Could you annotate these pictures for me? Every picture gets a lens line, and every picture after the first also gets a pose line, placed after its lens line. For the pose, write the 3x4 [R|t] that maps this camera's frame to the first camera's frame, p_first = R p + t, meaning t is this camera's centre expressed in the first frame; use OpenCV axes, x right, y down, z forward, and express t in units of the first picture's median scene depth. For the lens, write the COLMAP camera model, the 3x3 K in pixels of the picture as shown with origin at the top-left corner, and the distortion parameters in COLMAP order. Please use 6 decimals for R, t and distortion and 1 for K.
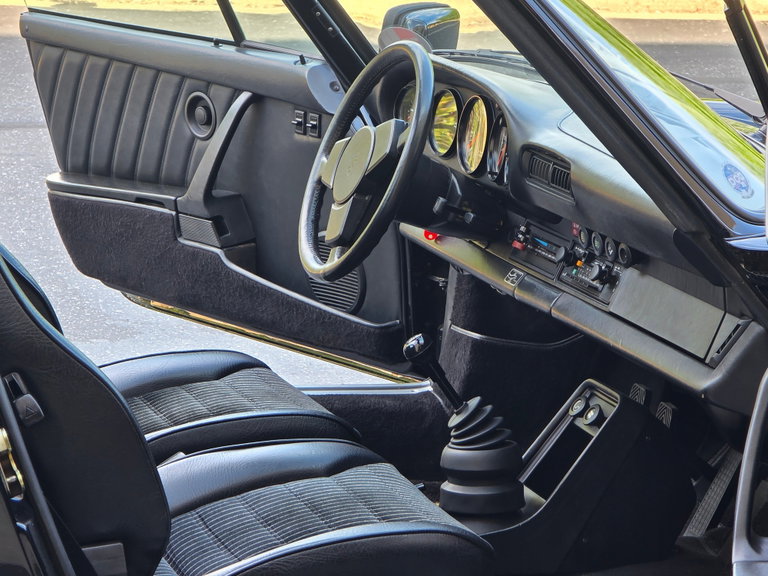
lens RADIAL K [[3257.4, 0, 384.1], [0, 3257.4, 288.2], [0, 0, 1]] dist [-0.381769, 0.000000]
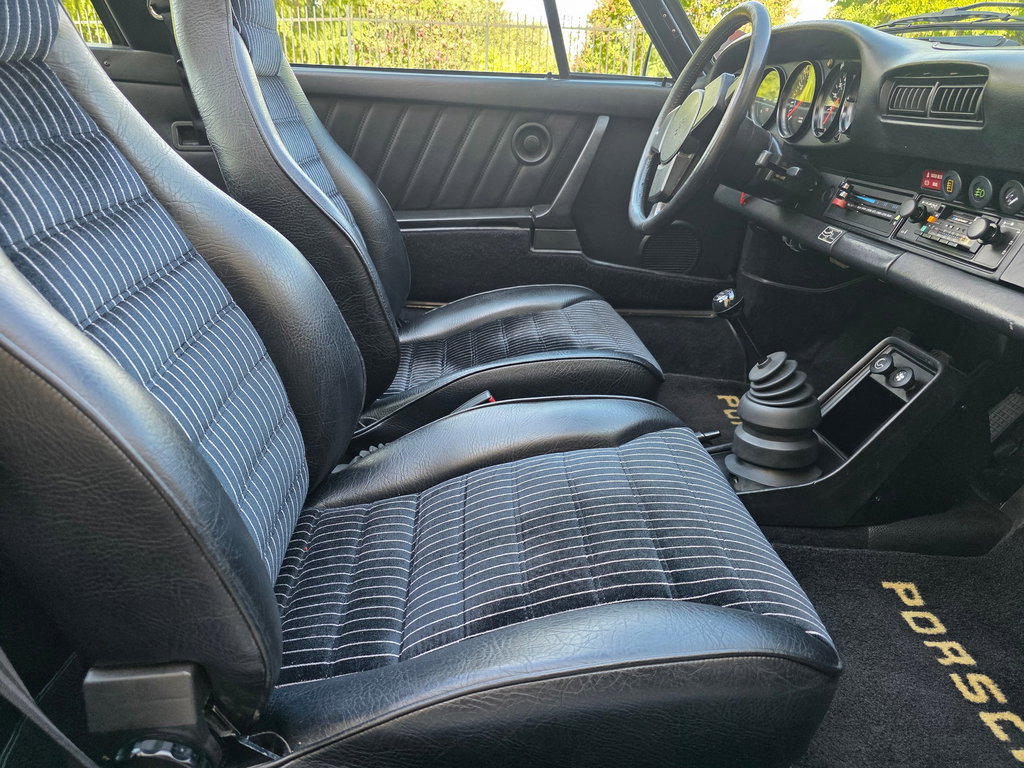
lens RADIAL K [[693.4, 0, 506.6], [0, 693.4, 397.5], [0, 0, 1]] dist [0.015333, -0.003644]
pose [[0.964566, 0.086954, -0.249100, 0.000403], [-0.030120, 0.974249, 0.223454, 0.000638], [0.262116, -0.208033, 0.942347, 0.768687]]
